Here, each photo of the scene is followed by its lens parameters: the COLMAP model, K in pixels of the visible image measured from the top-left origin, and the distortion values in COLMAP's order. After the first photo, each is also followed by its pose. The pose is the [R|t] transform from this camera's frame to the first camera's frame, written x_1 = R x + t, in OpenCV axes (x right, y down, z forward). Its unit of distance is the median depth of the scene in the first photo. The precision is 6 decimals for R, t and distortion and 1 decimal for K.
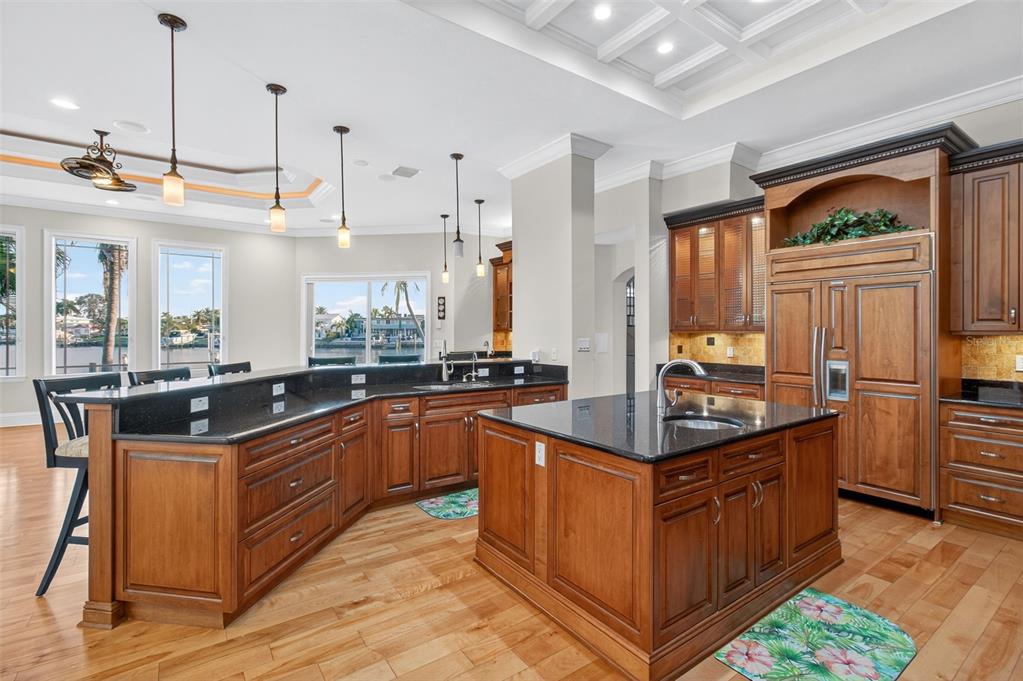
lens RADIAL K [[473.9, 0, 508.8], [0, 473.9, 334.7], [0, 0, 1]] dist [-0.000752, 0.000129]
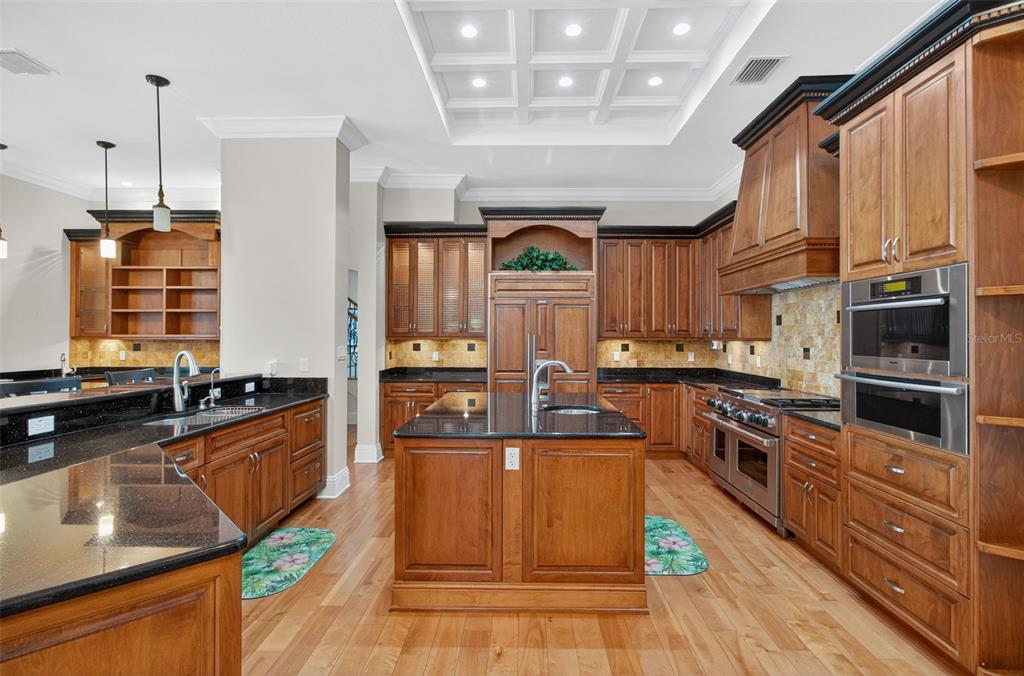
lens RADIAL K [[484.5, 0, 516.0], [0, 484.5, 338.0], [0, 0, 1]] dist [-0.021014, 0.003168]
pose [[0.590216, -0.000675, 0.807245, -0.417353], [0.008006, 0.999955, -0.005018, 0.000757], [-0.807206, 0.009424, 0.590195, 0.211133]]
